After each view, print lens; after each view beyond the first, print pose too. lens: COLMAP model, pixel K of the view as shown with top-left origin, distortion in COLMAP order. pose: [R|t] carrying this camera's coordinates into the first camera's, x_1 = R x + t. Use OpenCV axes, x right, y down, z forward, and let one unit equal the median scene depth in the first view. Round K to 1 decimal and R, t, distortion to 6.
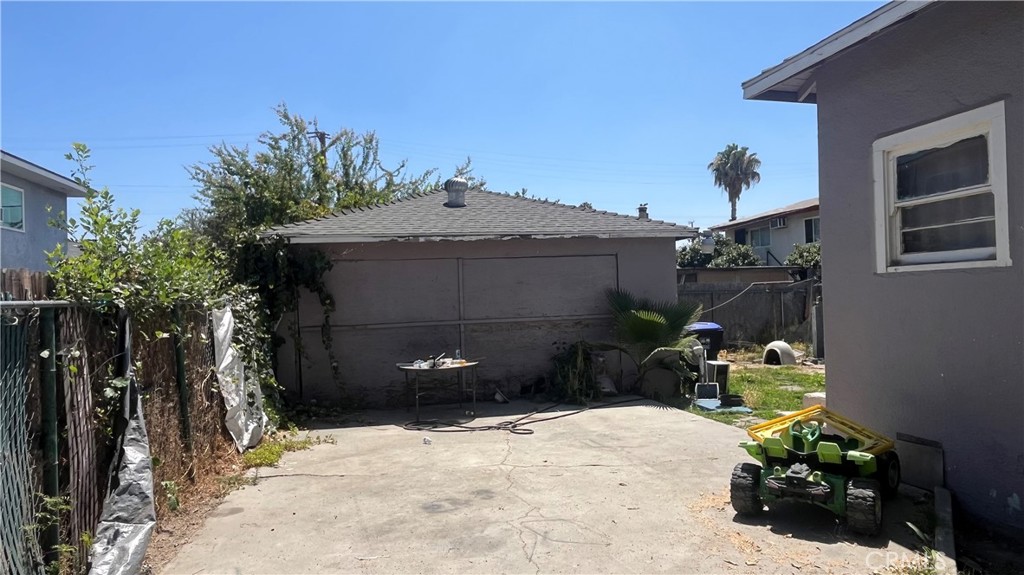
lens RADIAL K [[653.5, 0, 512.0], [0, 653.5, 287.5], [0, 0, 1]] dist [-0.002773, -0.001451]
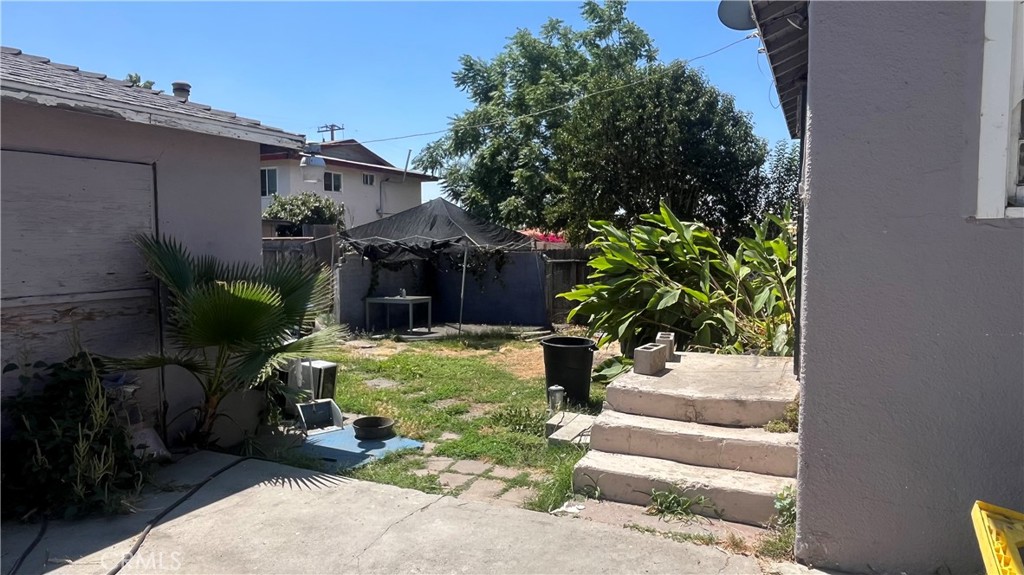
lens RADIAL K [[653.5, 0, 512.0], [0, 653.5, 287.5], [0, 0, 1]] dist [-0.002773, -0.001451]
pose [[0.638436, -0.020849, 0.769393, -0.043220], [-0.026873, 0.998420, 0.049354, 0.009222], [-0.769206, -0.052186, 0.636866, 0.508550]]
